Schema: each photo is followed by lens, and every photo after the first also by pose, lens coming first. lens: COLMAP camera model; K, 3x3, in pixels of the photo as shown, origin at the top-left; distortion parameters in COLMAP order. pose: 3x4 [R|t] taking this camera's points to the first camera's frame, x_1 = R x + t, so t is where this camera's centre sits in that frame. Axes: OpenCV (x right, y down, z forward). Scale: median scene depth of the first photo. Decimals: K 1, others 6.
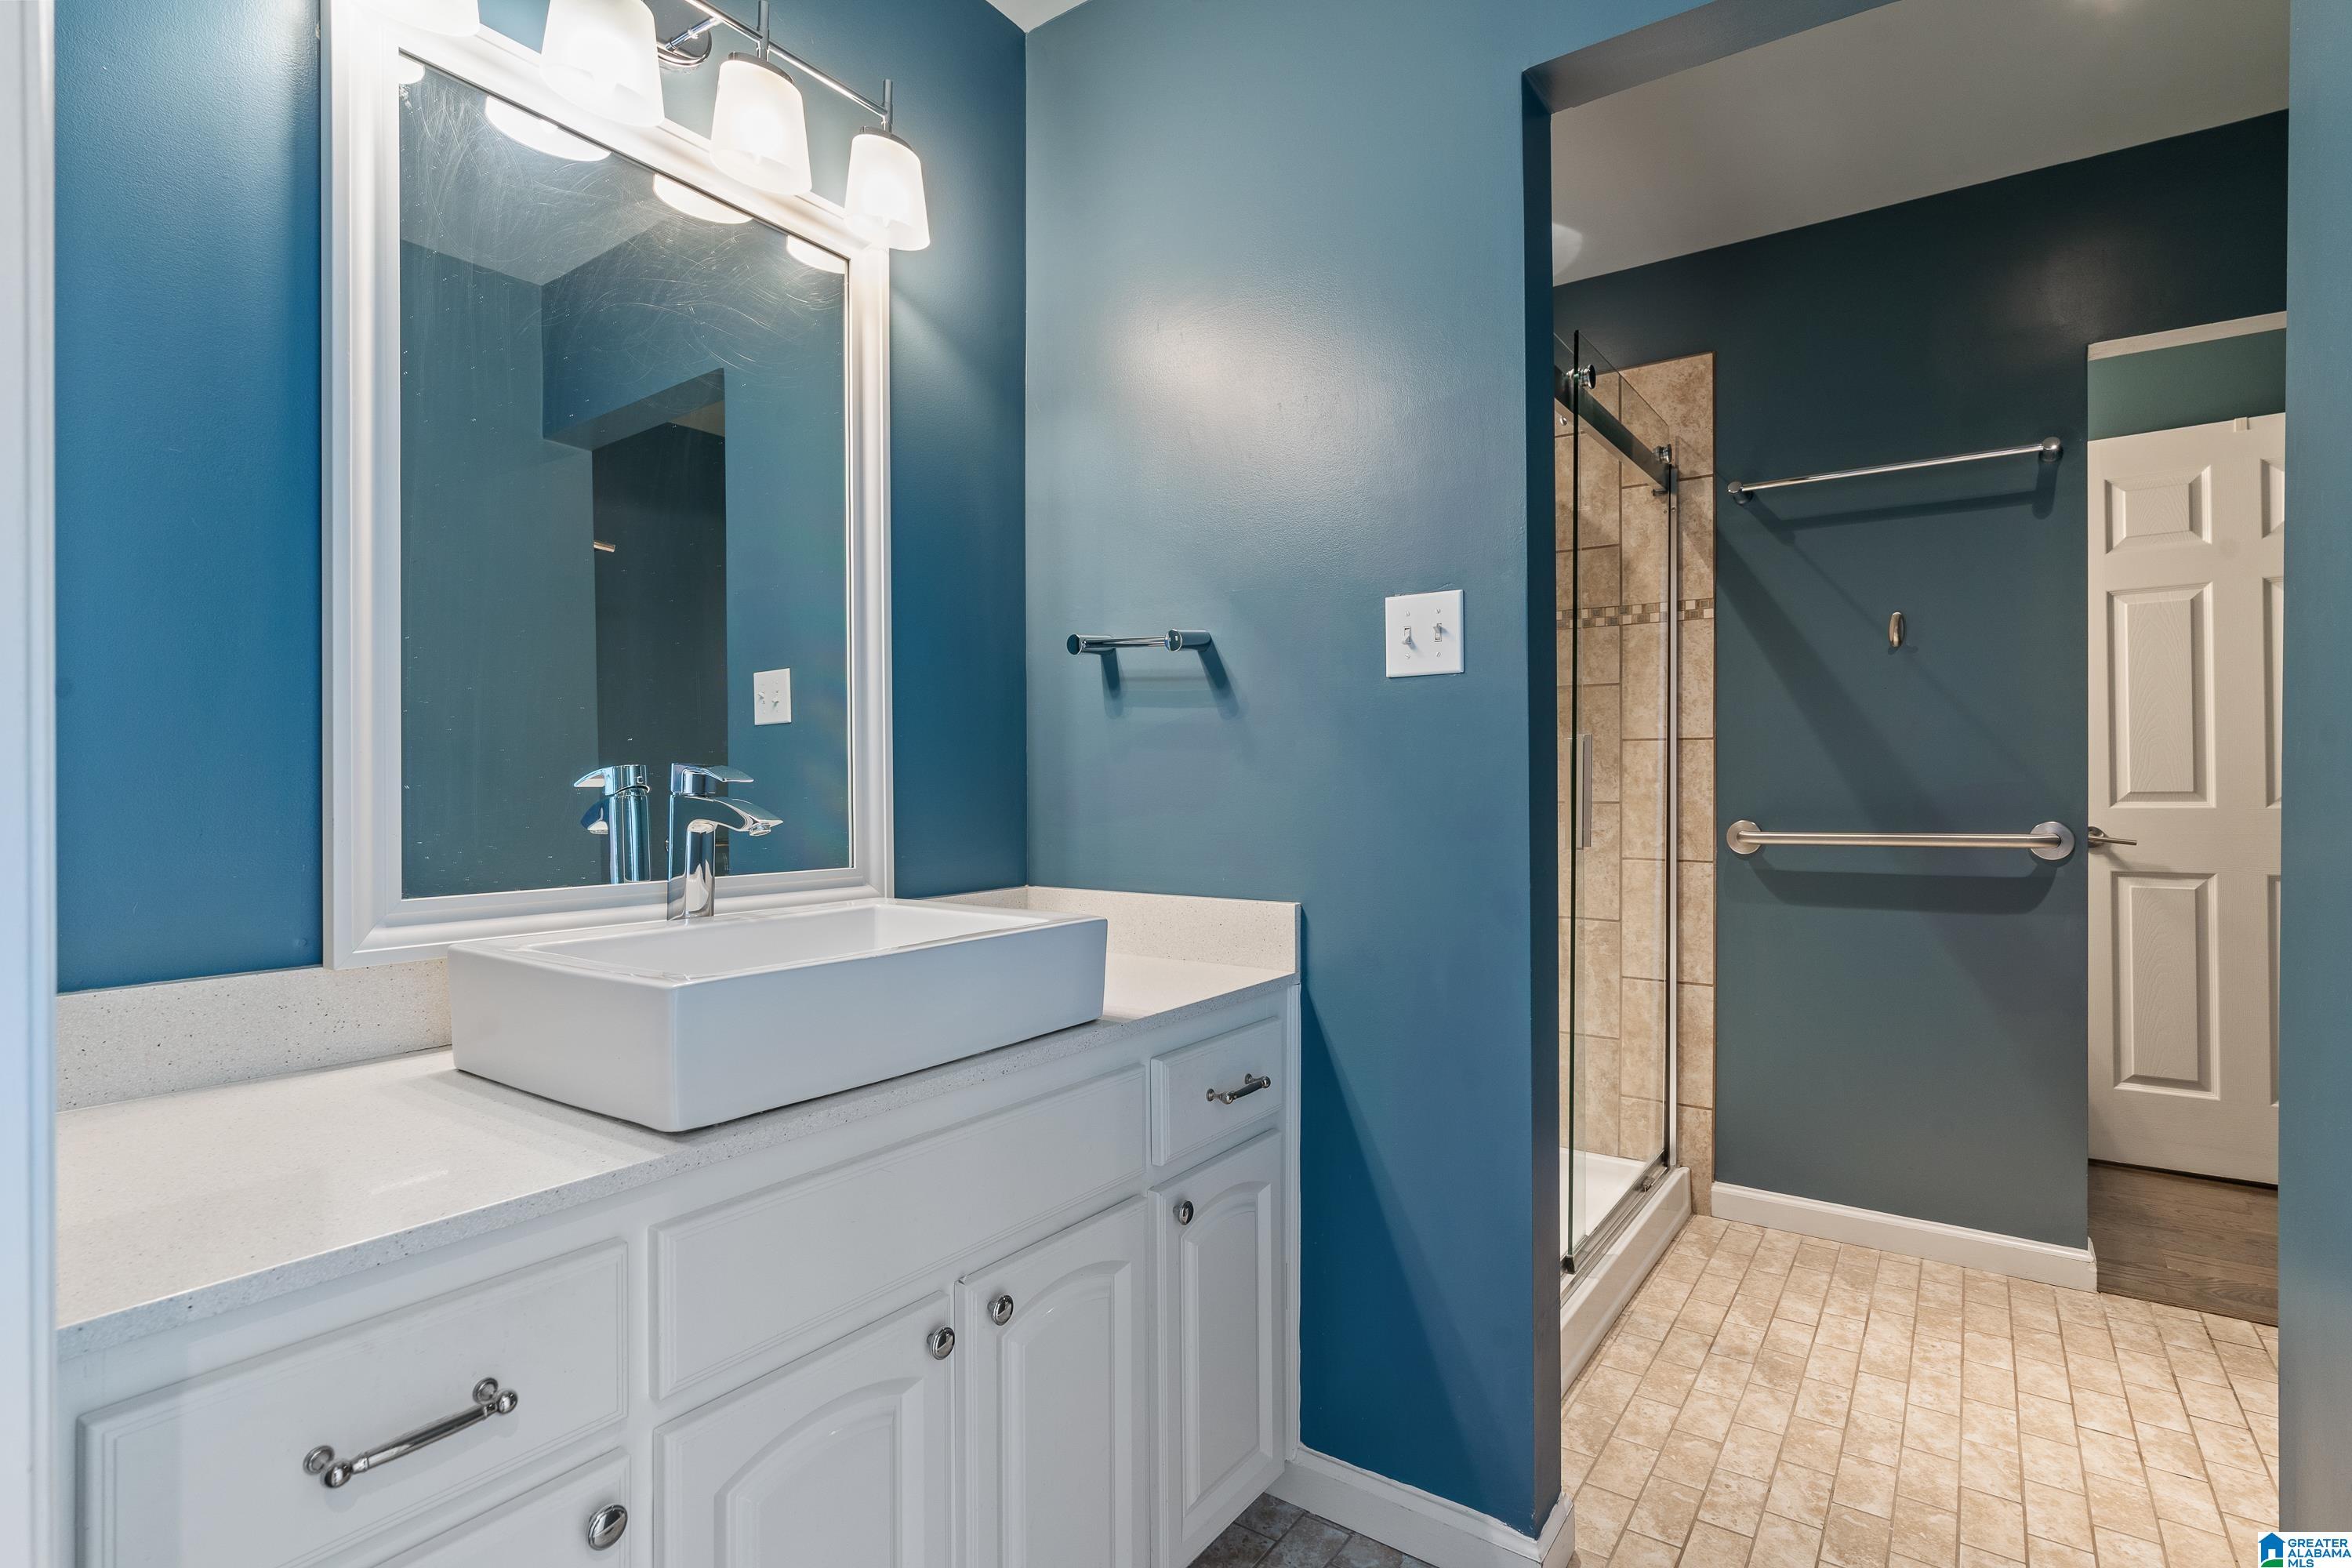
lens RADIAL K [[1135.4, 0, 1180.1], [0, 1135.4, 781.6], [0, 0, 1]] dist [-0.004226, 0.000415]
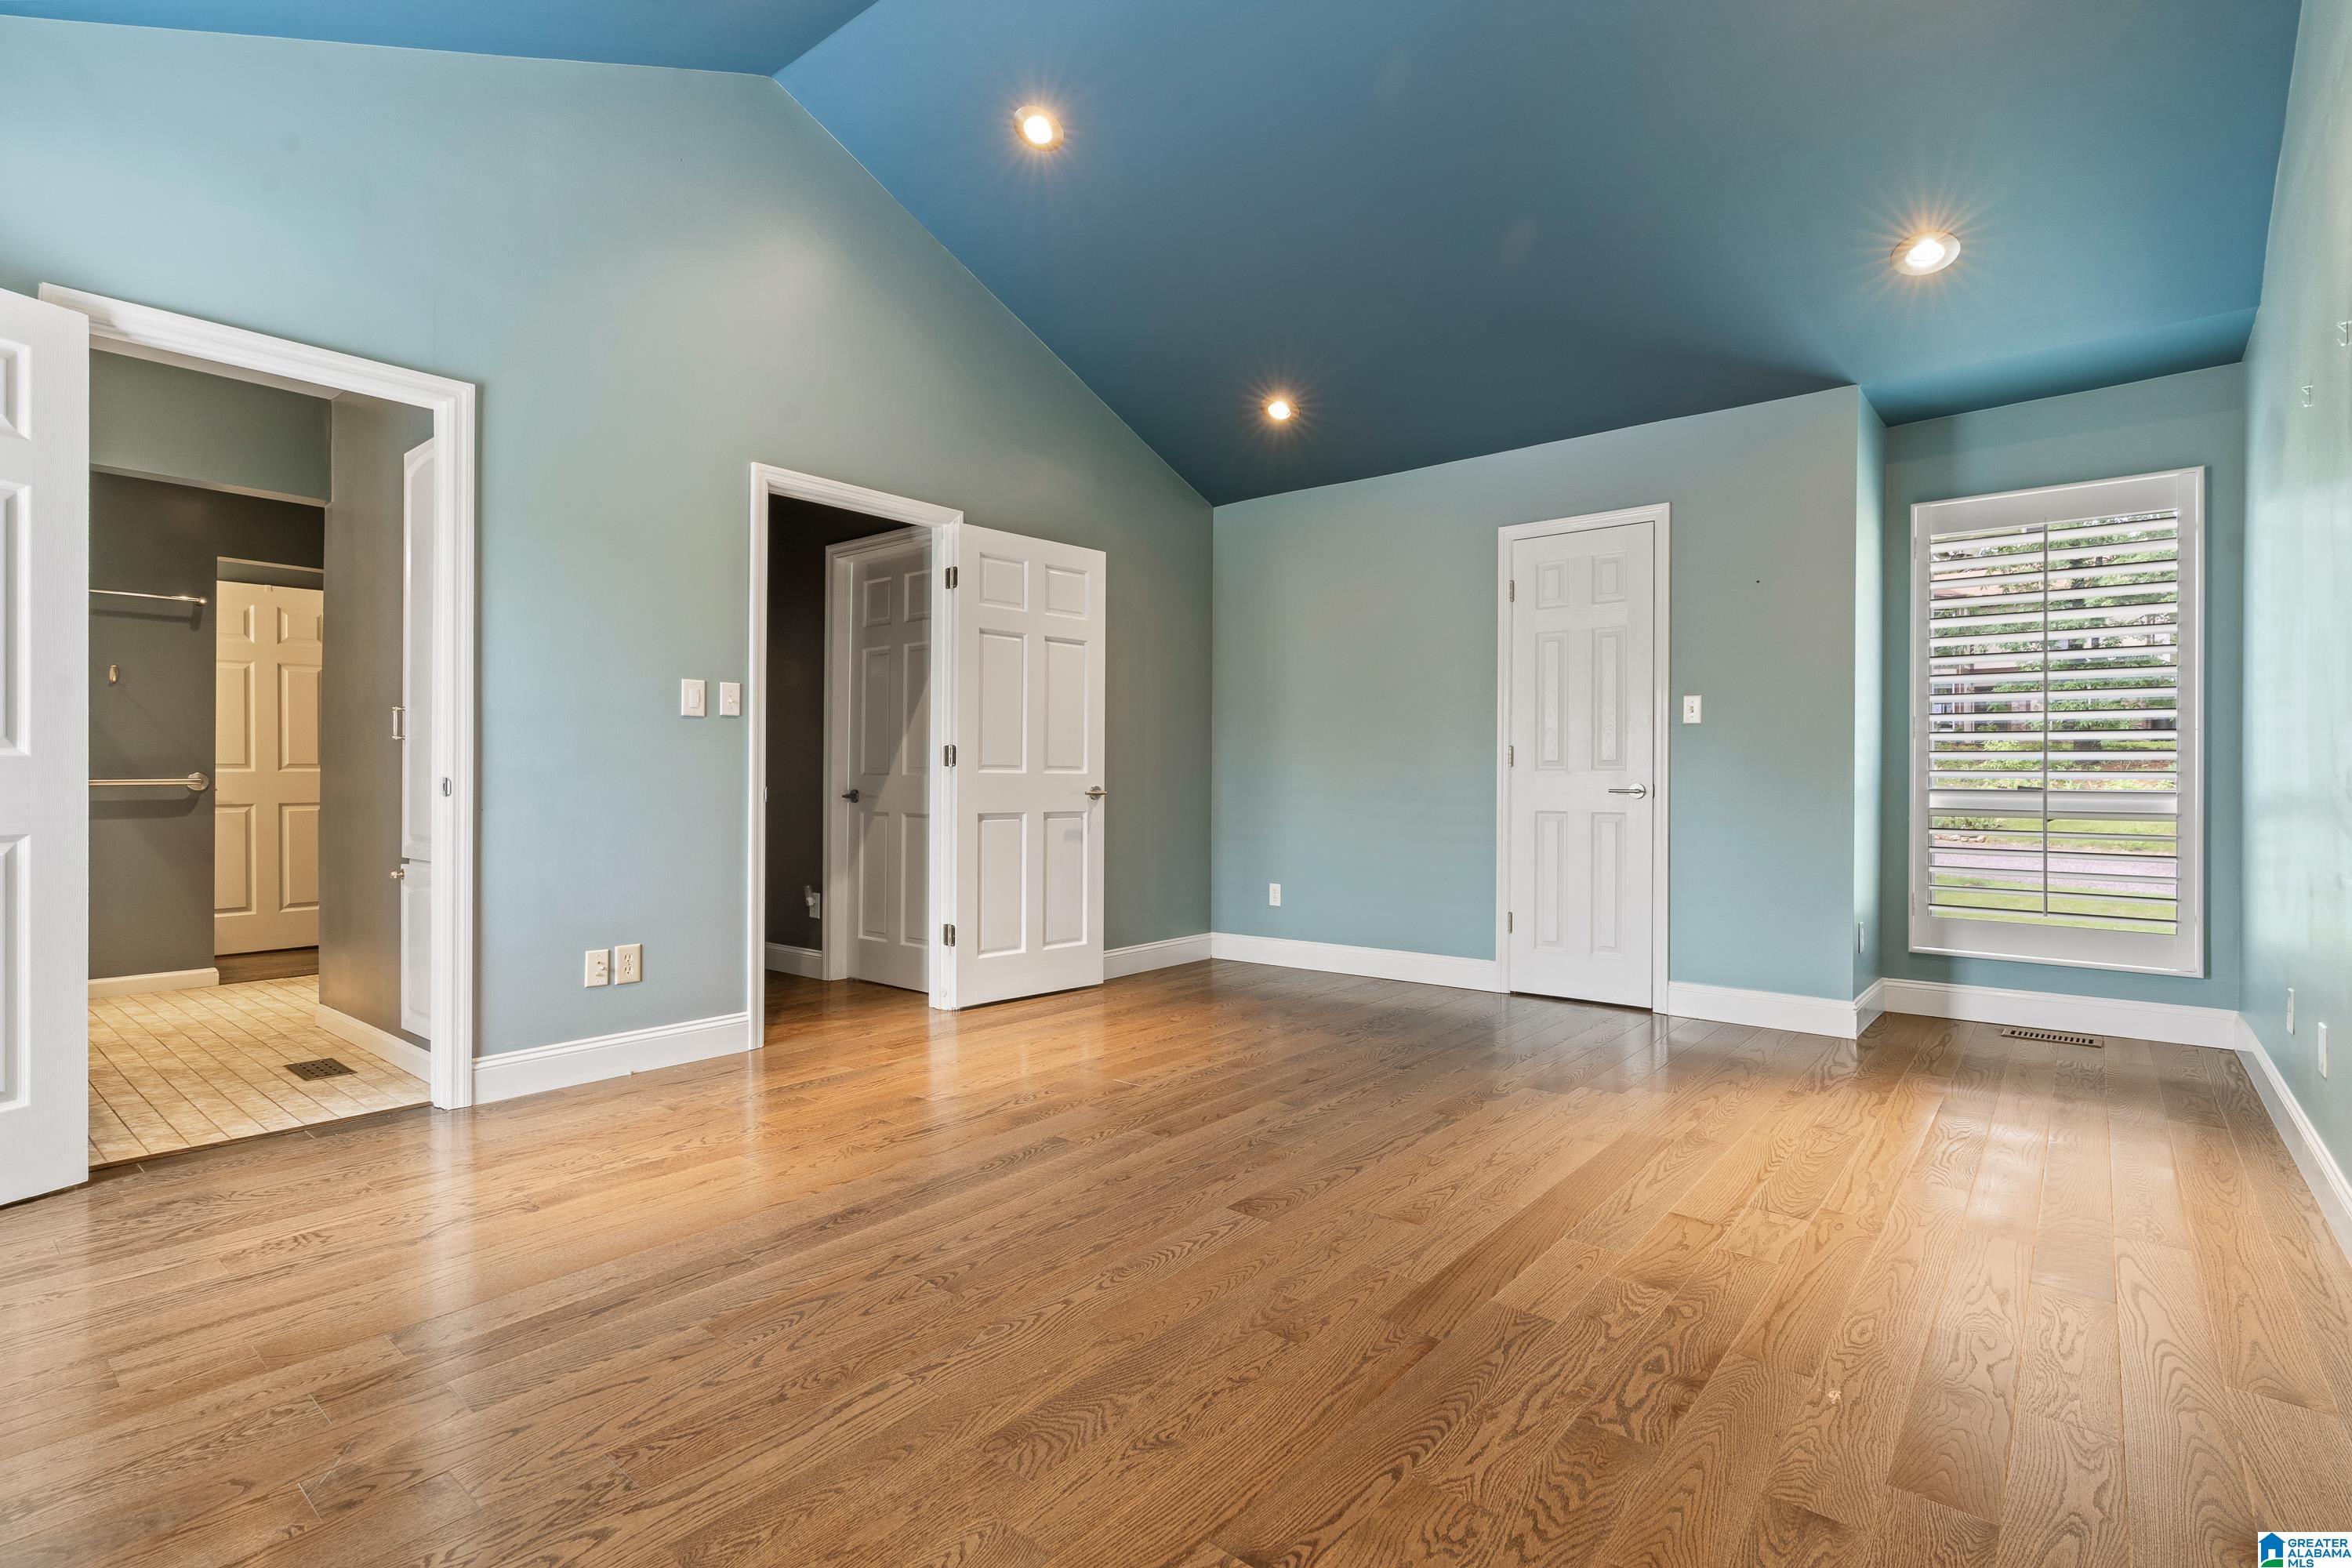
lens RADIAL K [[1135.4, 0, 1183.3], [0, 1135.4, 791.0], [0, 0, 1]] dist [-0.004226, 0.000415]
pose [[0.086422, -0.001878, 0.996257, -1.034346], [-0.004746, 0.999986, 0.002297, 0.048040], [-0.996247, -0.004926, 0.086412, -0.896905]]
